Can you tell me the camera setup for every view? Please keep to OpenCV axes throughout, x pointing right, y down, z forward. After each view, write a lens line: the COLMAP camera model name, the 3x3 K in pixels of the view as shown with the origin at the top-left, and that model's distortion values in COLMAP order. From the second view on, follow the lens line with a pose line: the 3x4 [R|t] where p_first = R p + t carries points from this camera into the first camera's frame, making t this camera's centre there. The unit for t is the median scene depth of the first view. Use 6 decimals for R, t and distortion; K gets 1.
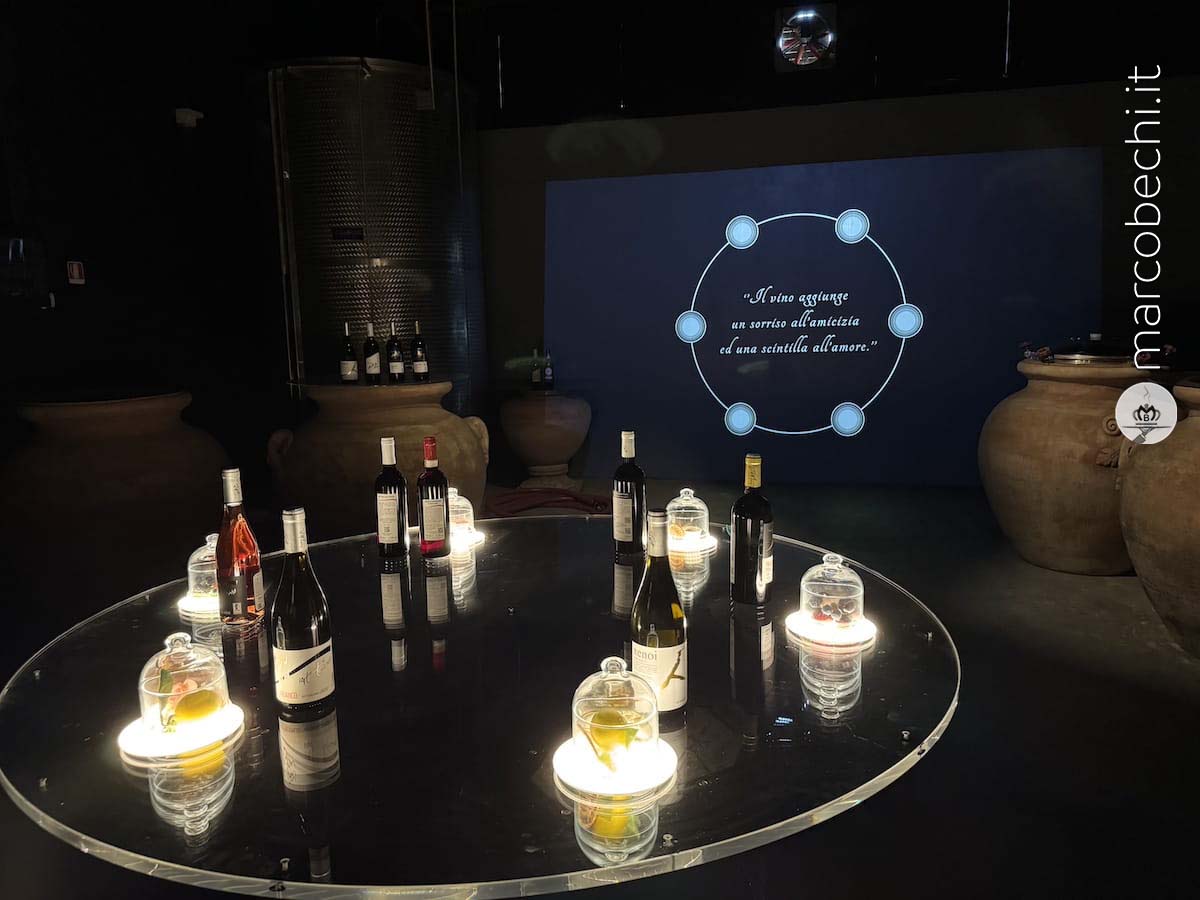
lens RADIAL K [[855.6, 0, 600.0], [0, 855.6, 450.0], [0, 0, 1]] dist [-0.052053, -0.003910]
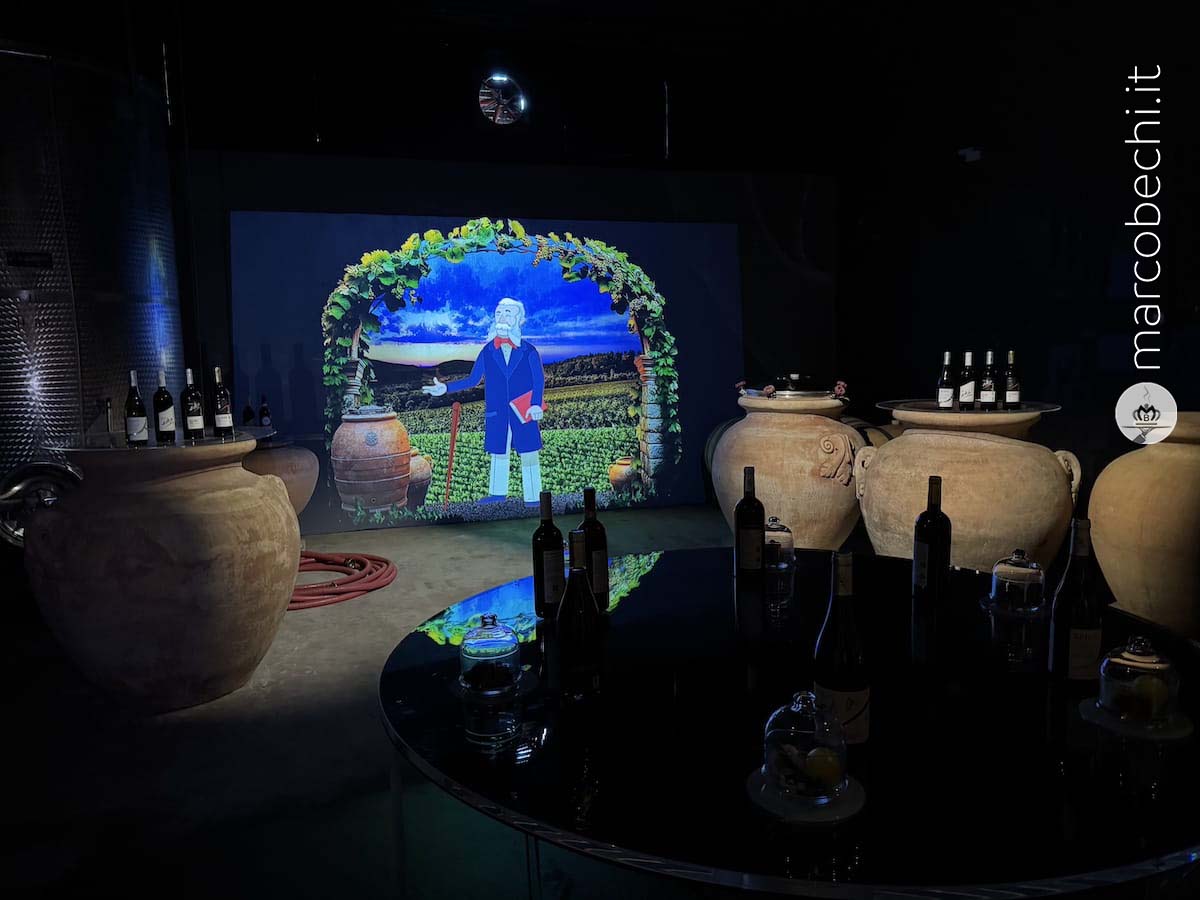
lens RADIAL K [[855.6, 0, 600.0], [0, 855.6, 450.0], [0, 0, 1]] dist [-0.052053, -0.003910]
pose [[0.840326, -0.055210, 0.539263, -0.899888], [0.080820, 0.996441, -0.023925, -0.044651], [-0.536023, 0.063689, 0.841798, 0.216115]]
